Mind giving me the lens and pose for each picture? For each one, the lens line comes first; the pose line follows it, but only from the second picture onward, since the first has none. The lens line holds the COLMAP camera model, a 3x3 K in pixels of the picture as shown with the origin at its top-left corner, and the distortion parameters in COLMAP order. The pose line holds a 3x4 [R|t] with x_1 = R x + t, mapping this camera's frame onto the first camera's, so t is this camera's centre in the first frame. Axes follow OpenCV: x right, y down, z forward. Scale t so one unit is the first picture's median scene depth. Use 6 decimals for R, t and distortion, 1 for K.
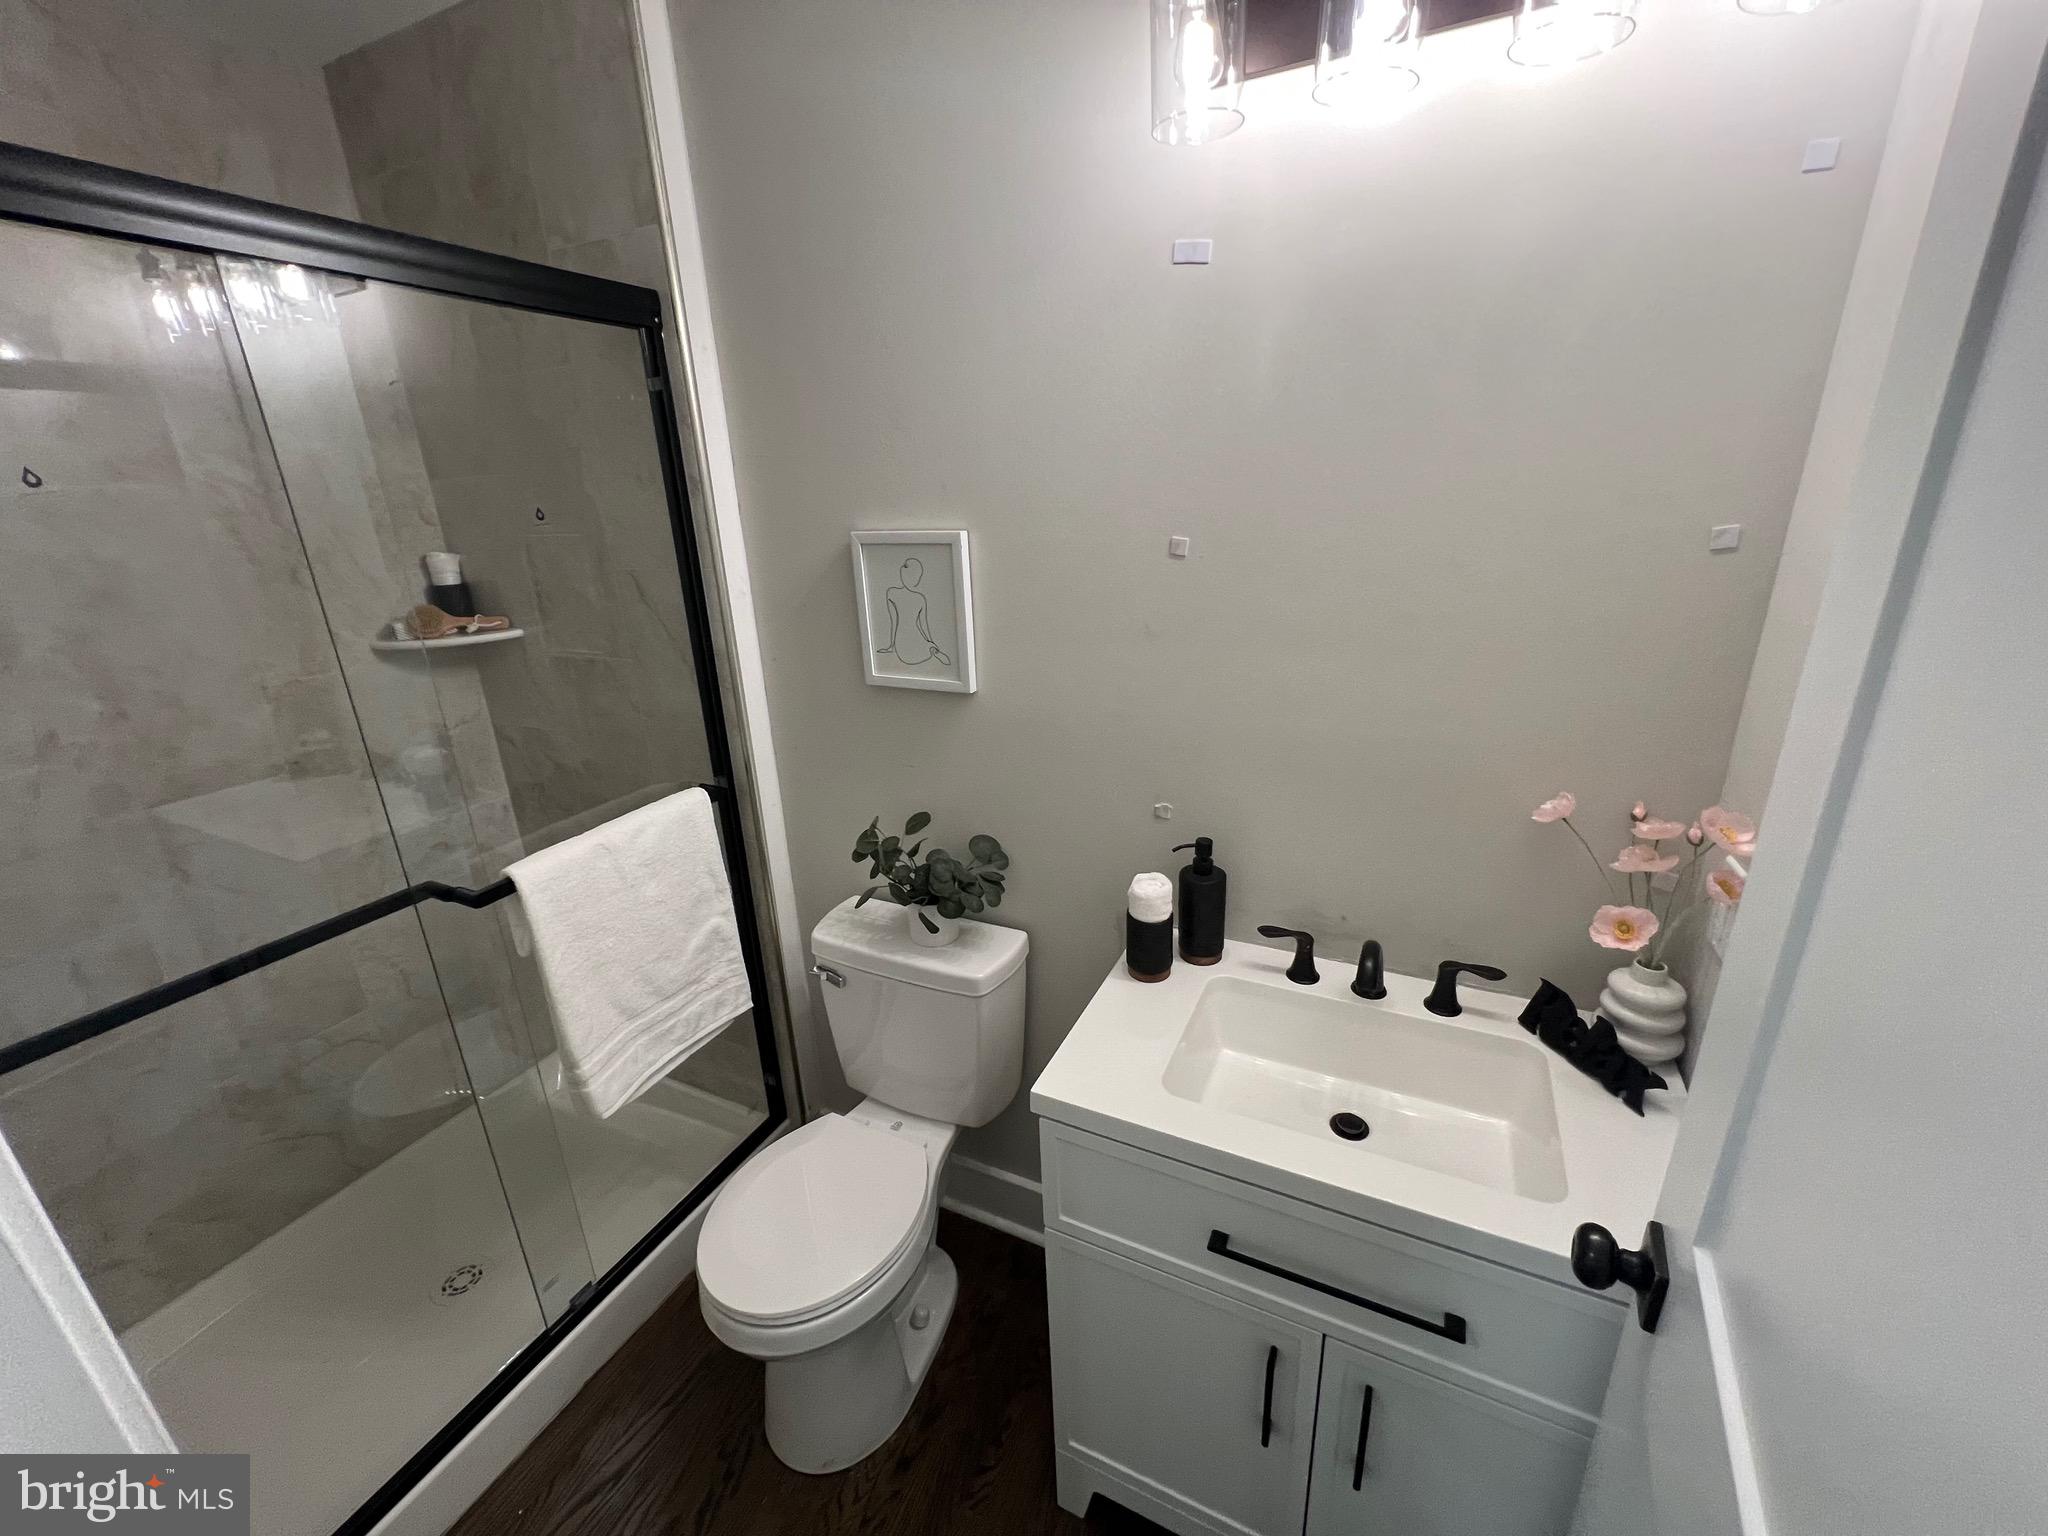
lens RADIAL K [[815.9, 0, 1019.2], [0, 815.9, 770.3], [0, 0, 1]] dist [-0.002612, 0.000183]
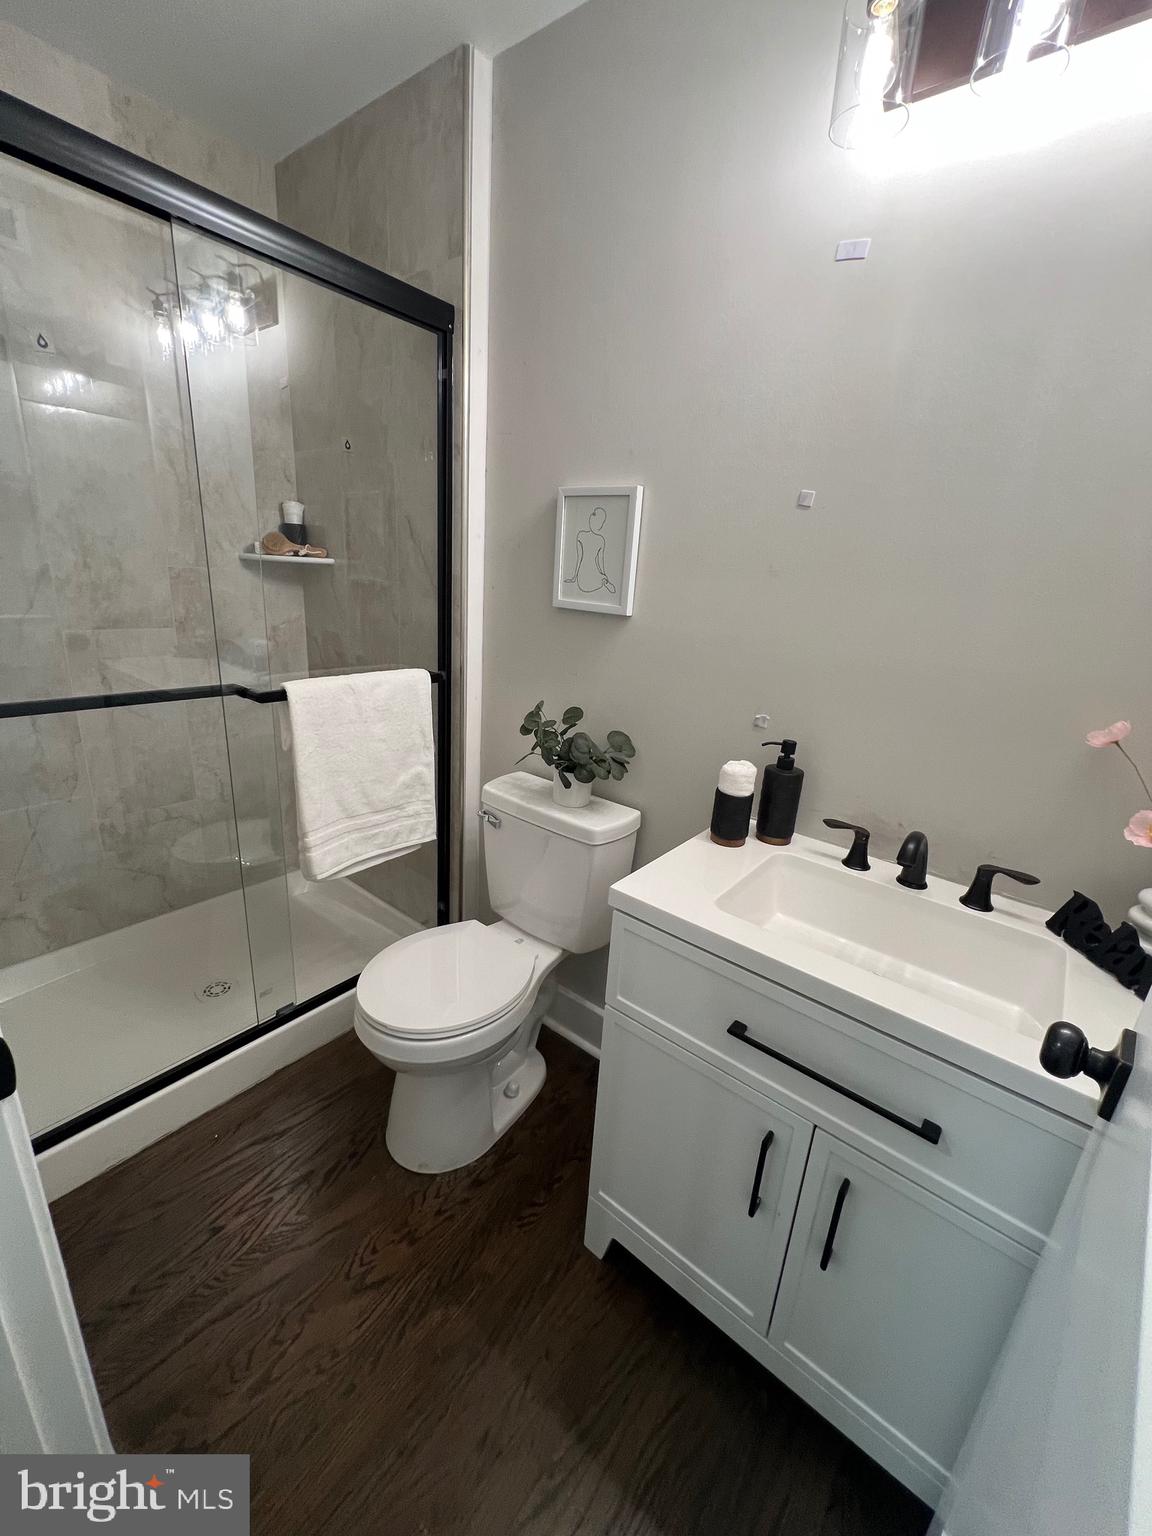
lens RADIAL K [[617.1, 0, 572.3], [0, 617.1, 768.2], [0, 0, 1]] dist [-0.000613, 0.000374]
pose [[0.969186, 0.164161, -0.183657, 0.077072], [-0.168450, 0.985679, -0.007893, 0.167487], [0.179731, 0.038587, 0.982959, 0.024629]]
